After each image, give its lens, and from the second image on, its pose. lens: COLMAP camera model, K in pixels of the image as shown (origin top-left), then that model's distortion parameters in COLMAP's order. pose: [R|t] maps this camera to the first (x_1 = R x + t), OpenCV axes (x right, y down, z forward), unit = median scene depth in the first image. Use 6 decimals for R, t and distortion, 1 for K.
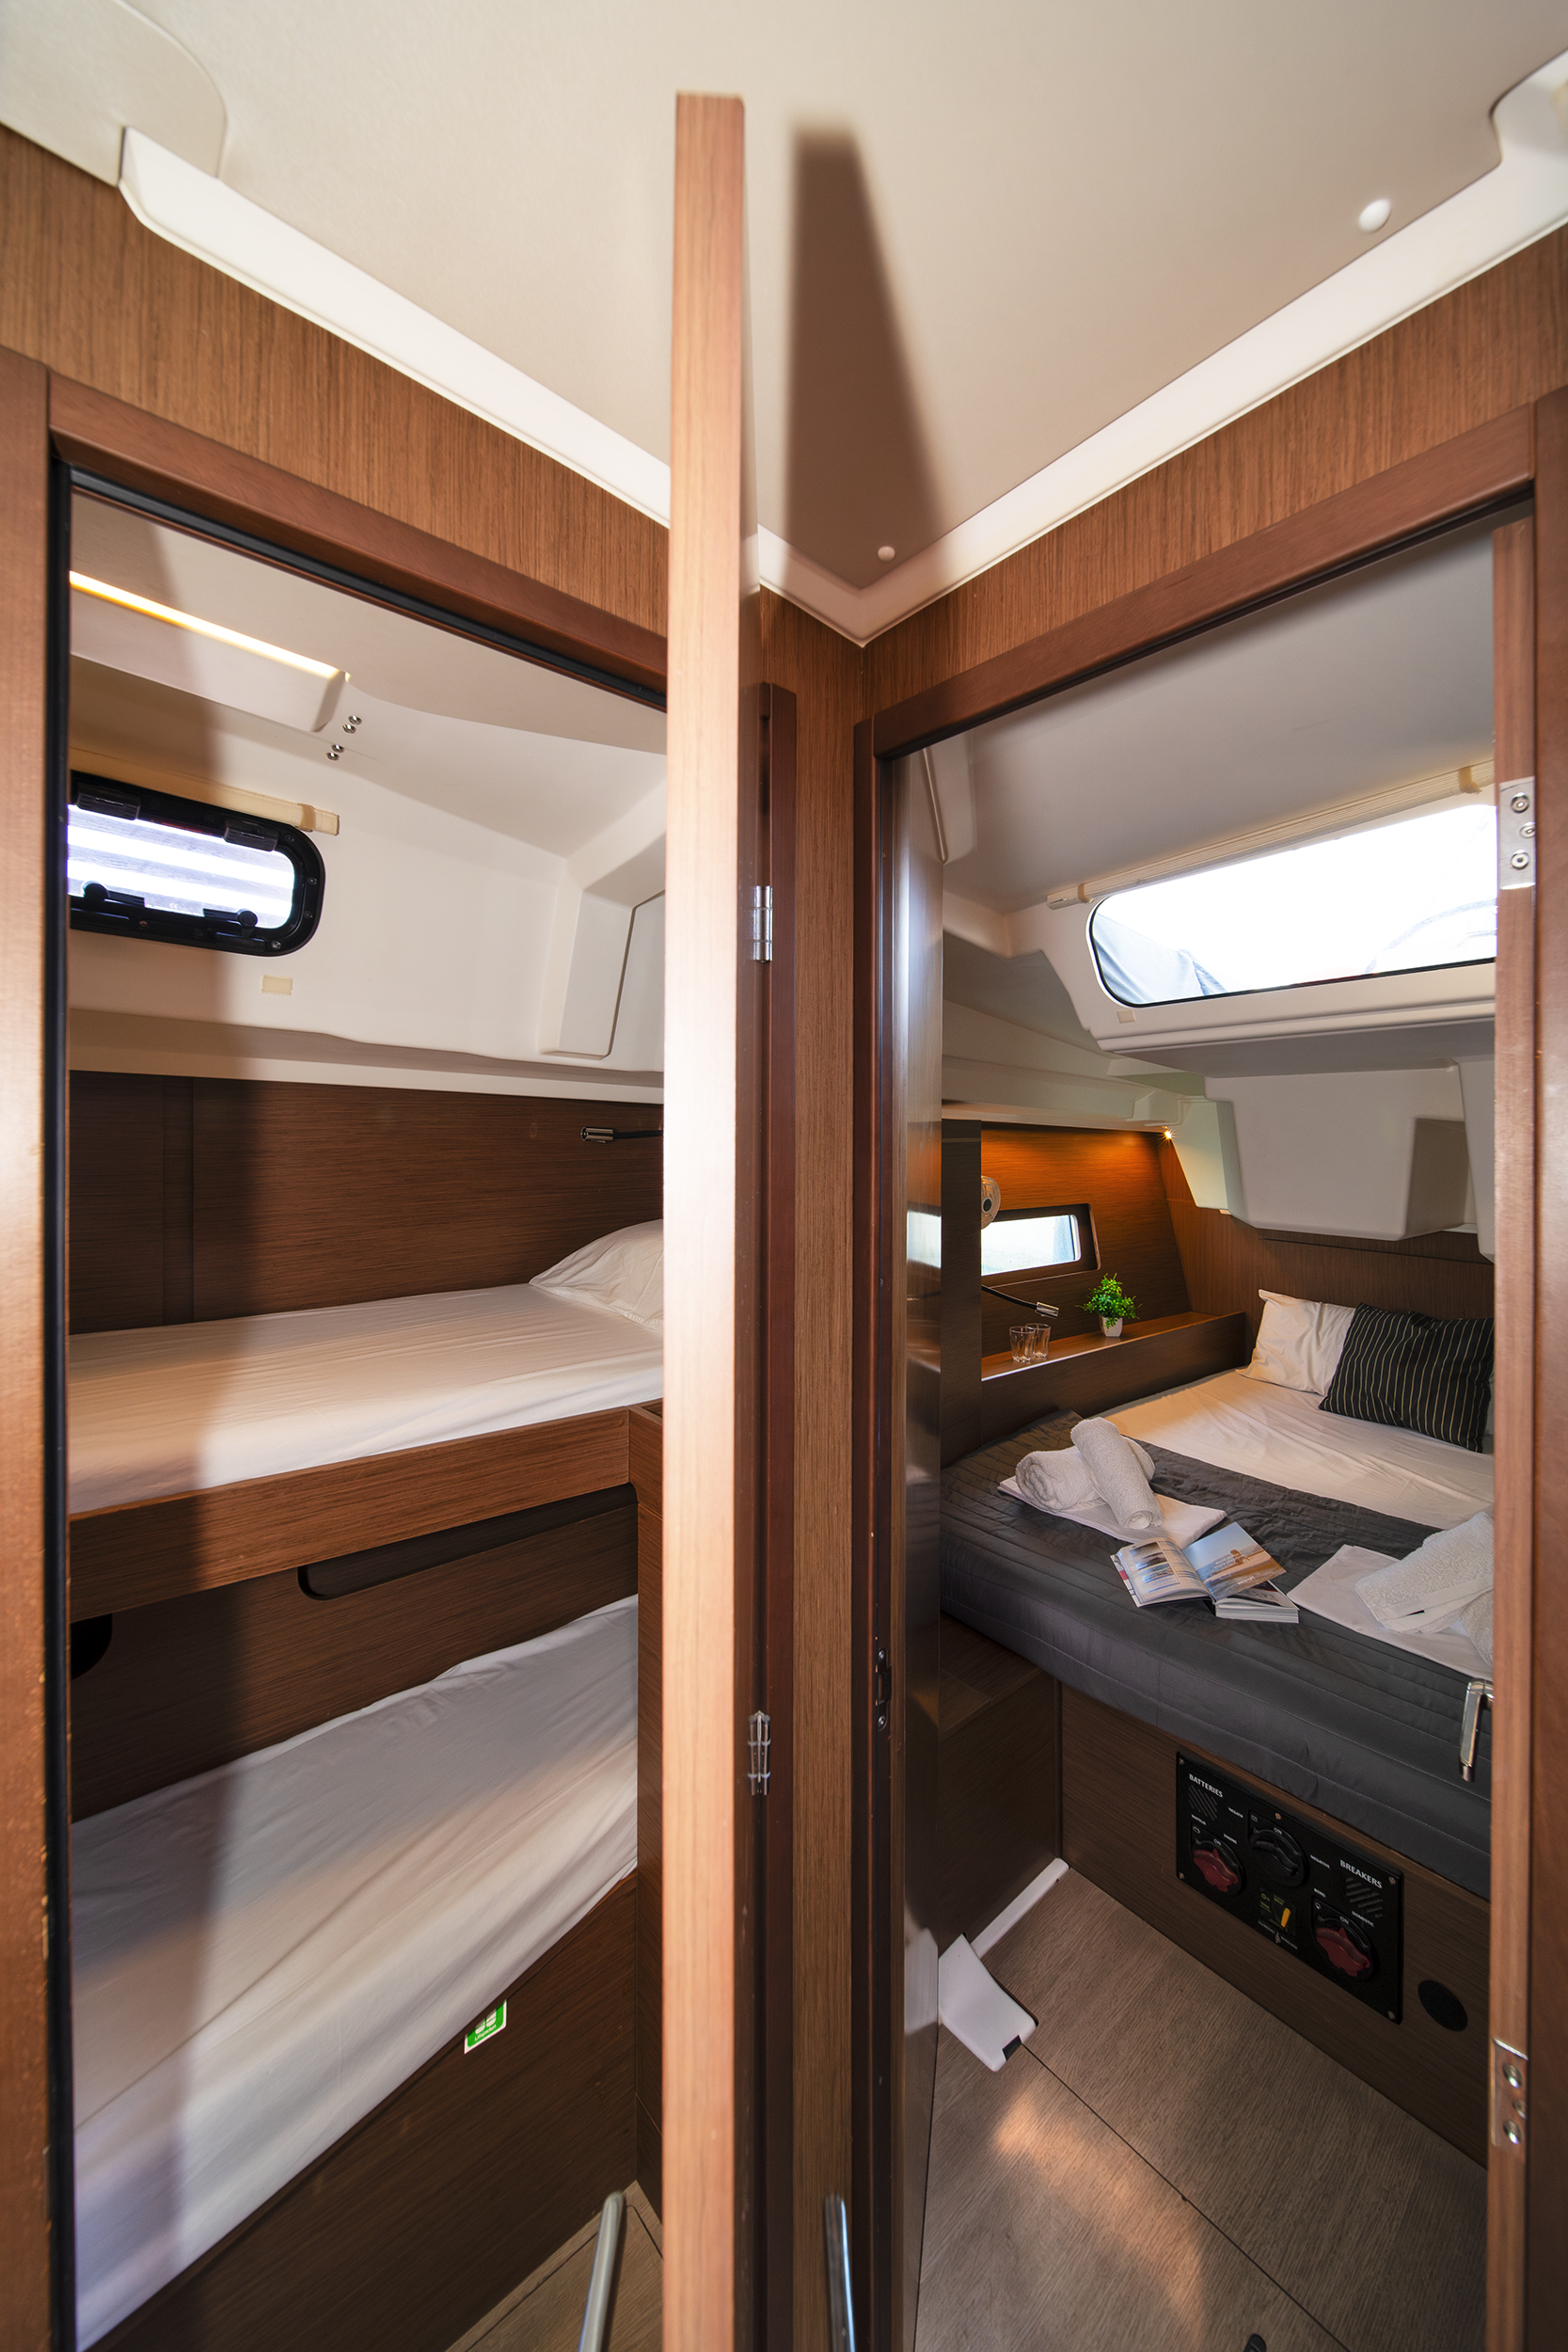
lens RADIAL K [[905.4, 0, 790.7], [0, 905.4, 1122.3], [0, 0, 1]] dist [0.000506, -0.000560]
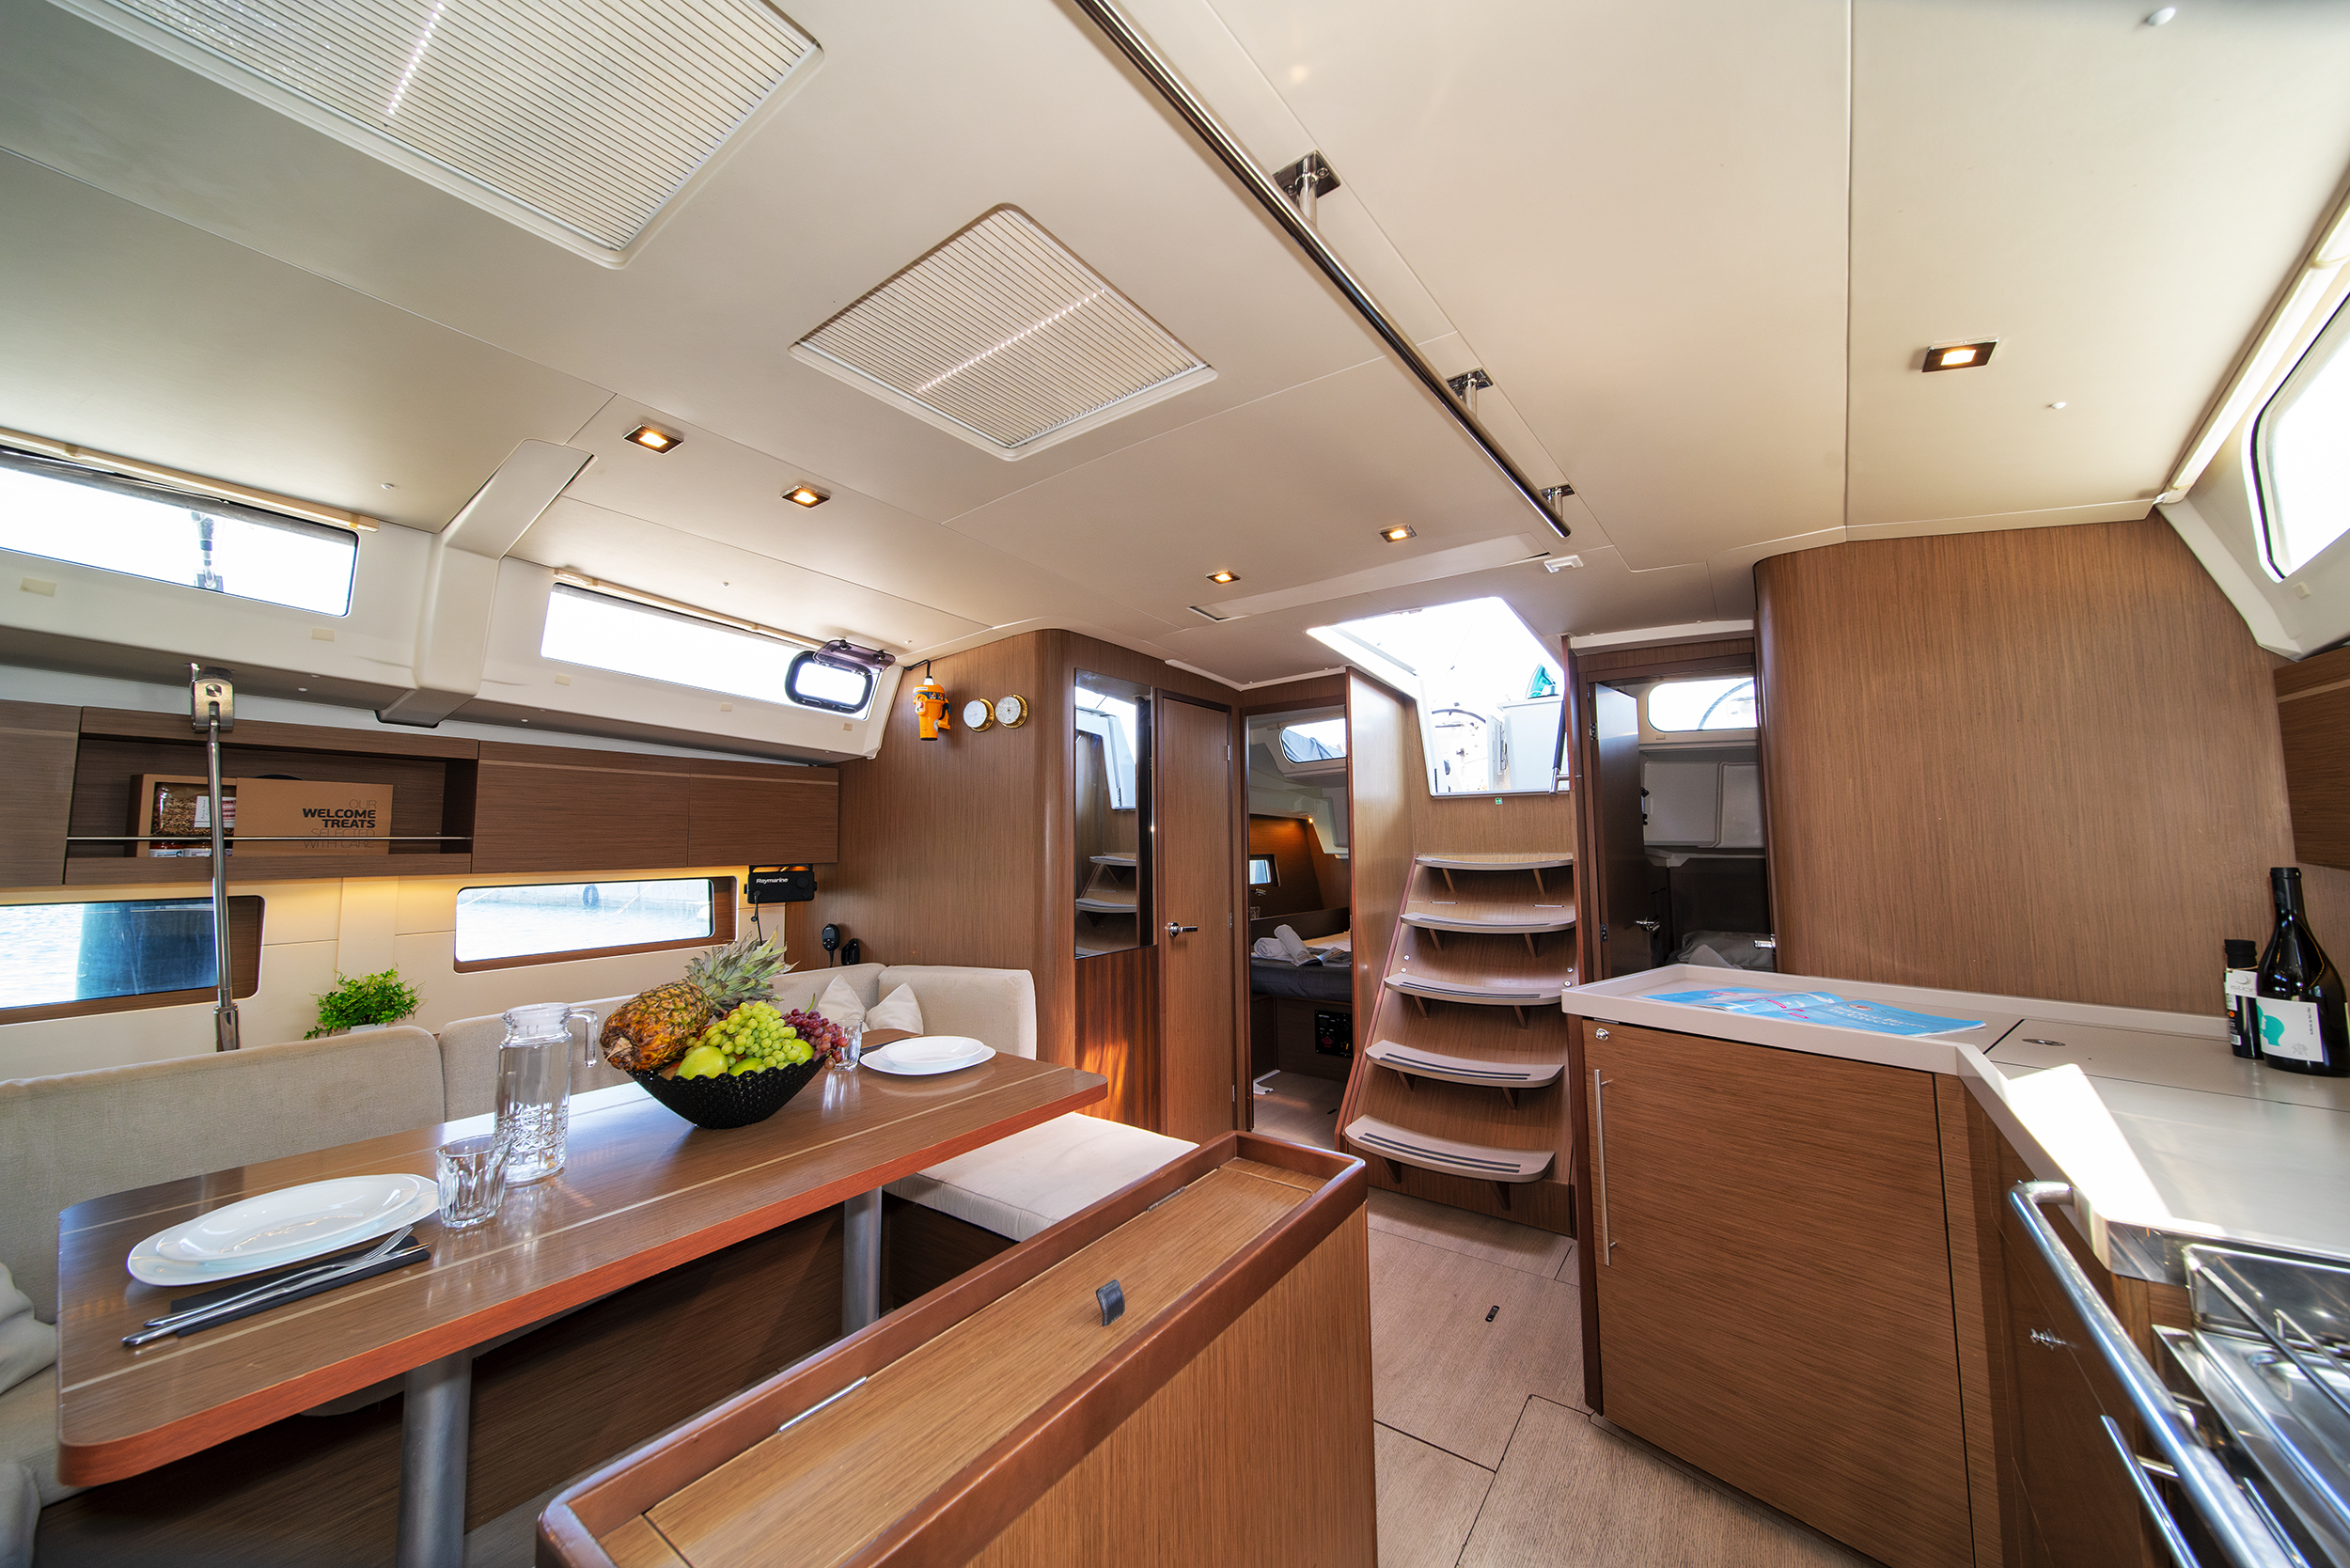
lens RADIAL K [[823.9, 0, 1162.0], [0, 823.9, 785.0], [0, 0, 1]] dist [0.000261, -0.000078]
pose [[0.977880, -0.000307, 0.209165, -0.578320], [0.015070, 0.997503, -0.068991, 0.115616], [-0.208622, 0.070617, 0.975444, -1.453328]]
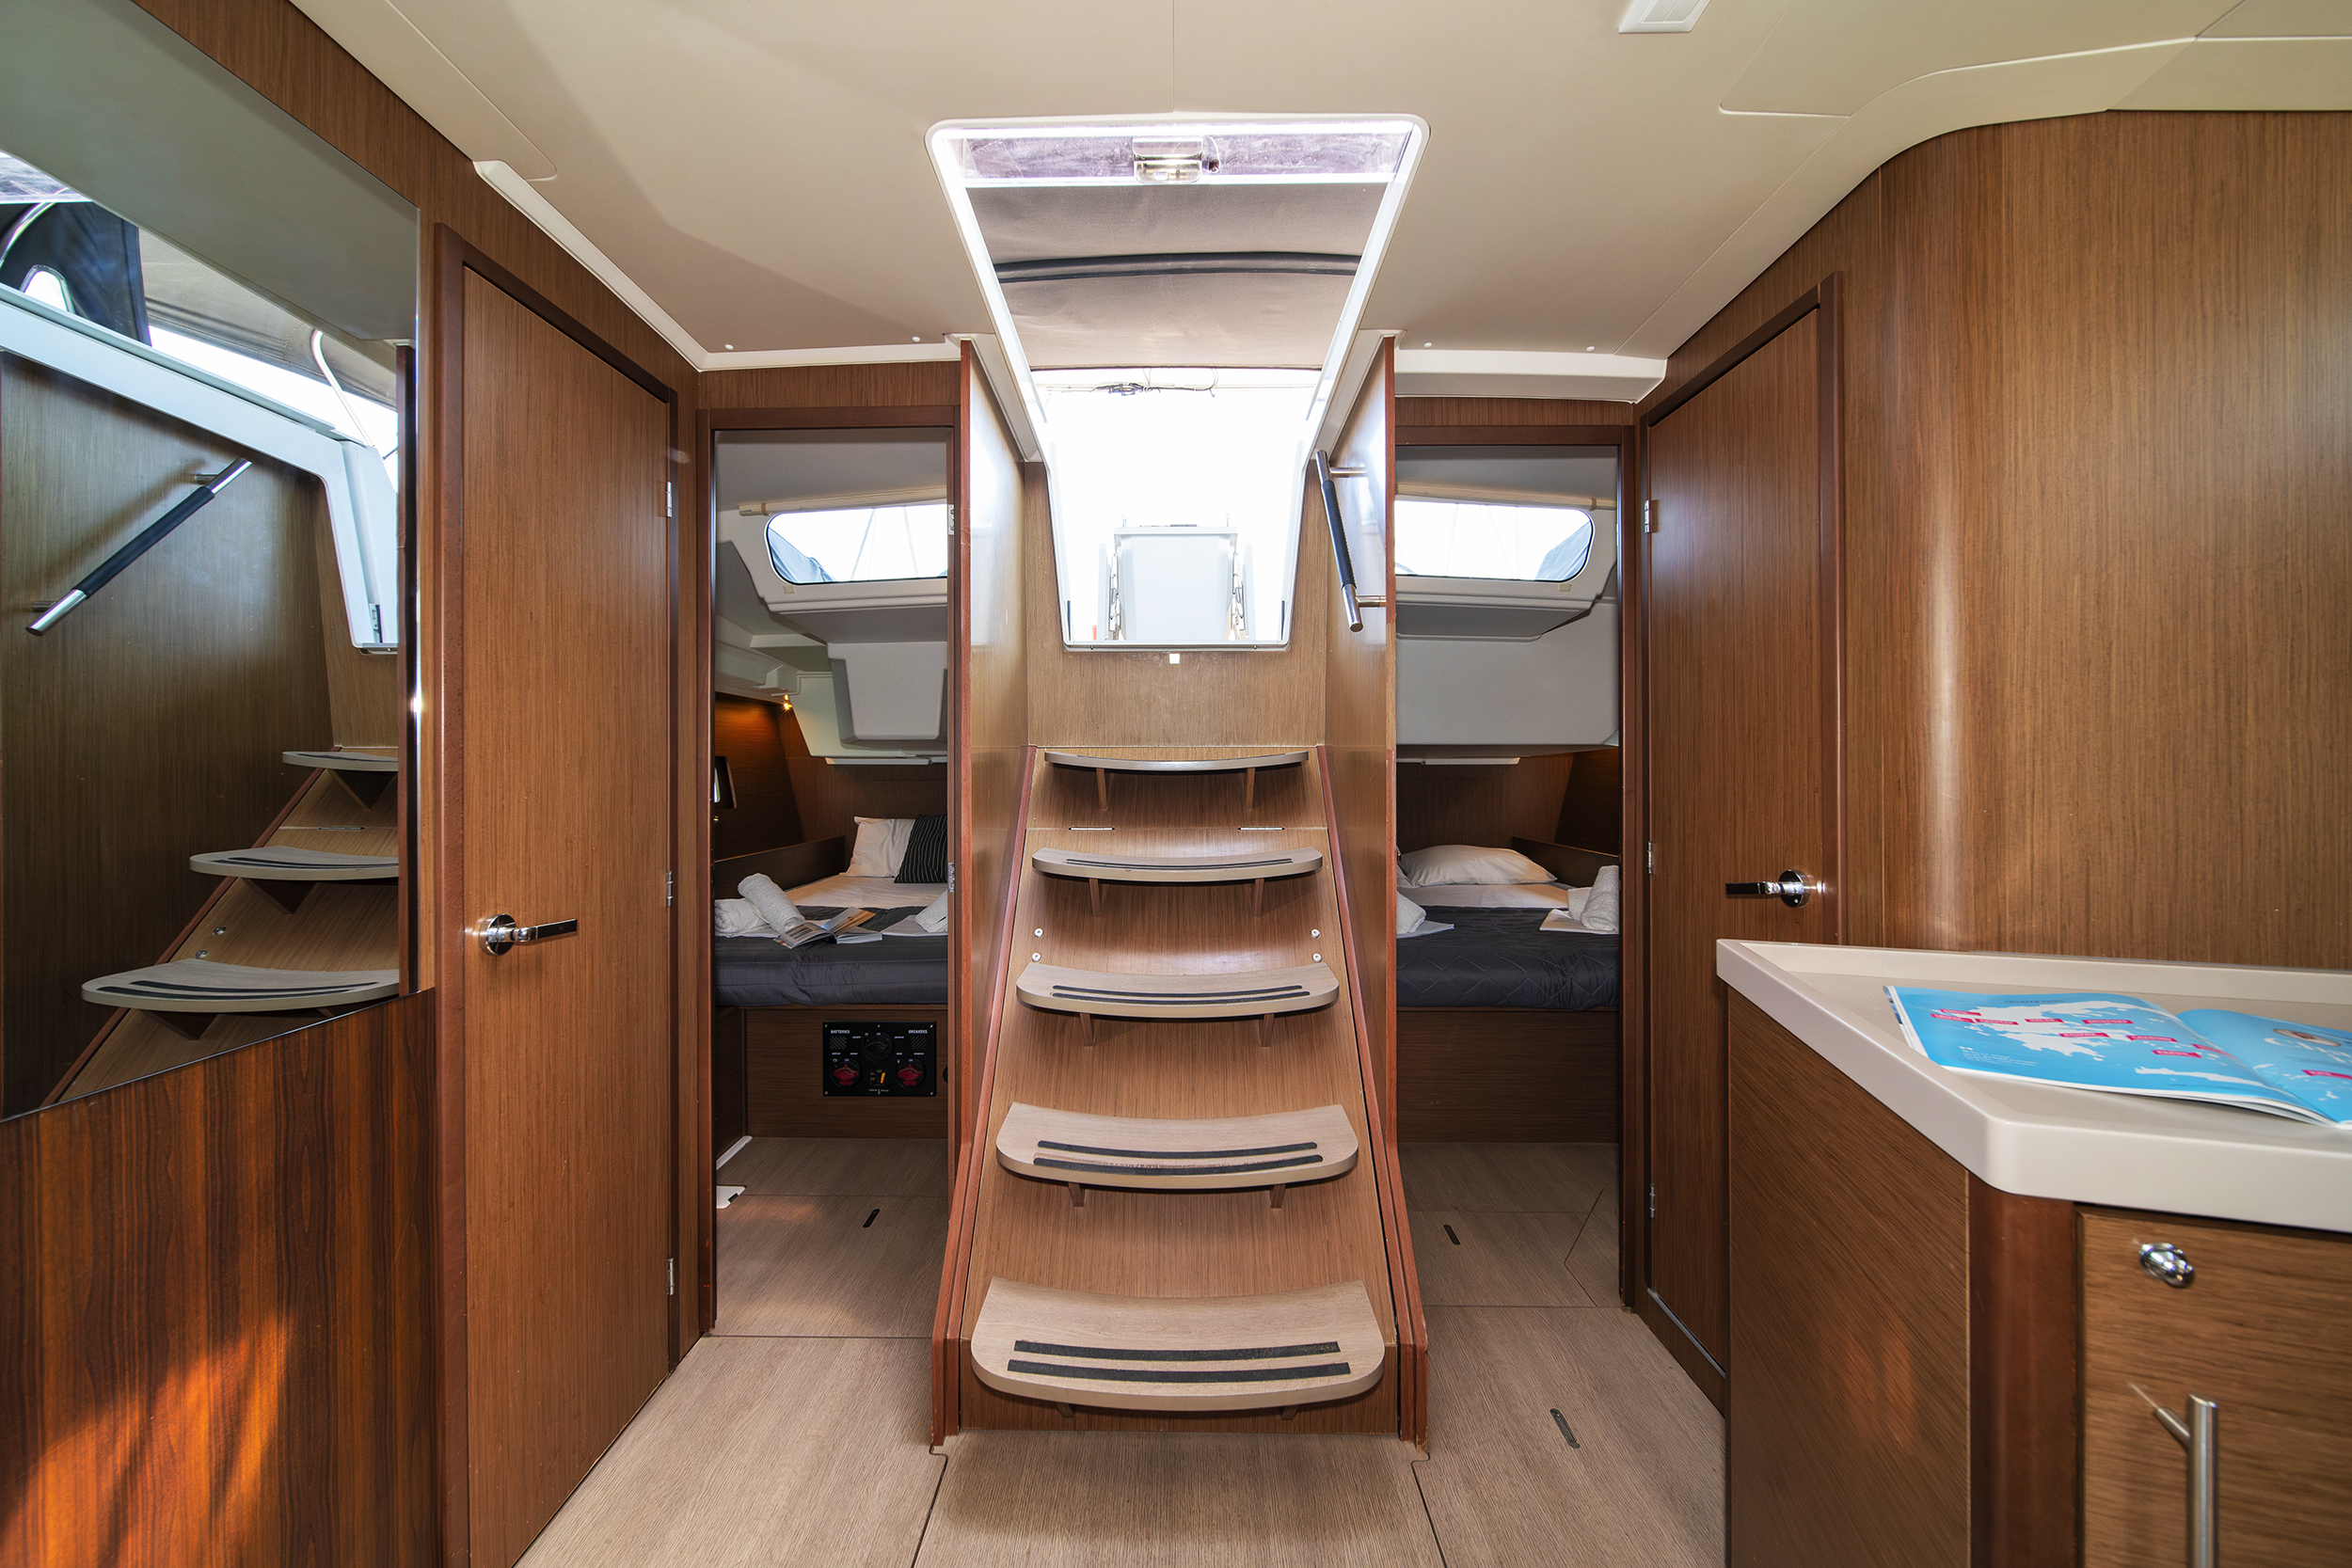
lens RADIAL K [[905.4, 0, 1176.3], [0, 905.4, 758.9], [0, 0, 1]] dist [0.000506, -0.000560]
pose [[0.669355, -0.007083, 0.742909, -0.353355], [0.001851, 0.999967, 0.007867, 0.165036], [-0.742940, -0.003891, 0.669346, -0.572544]]
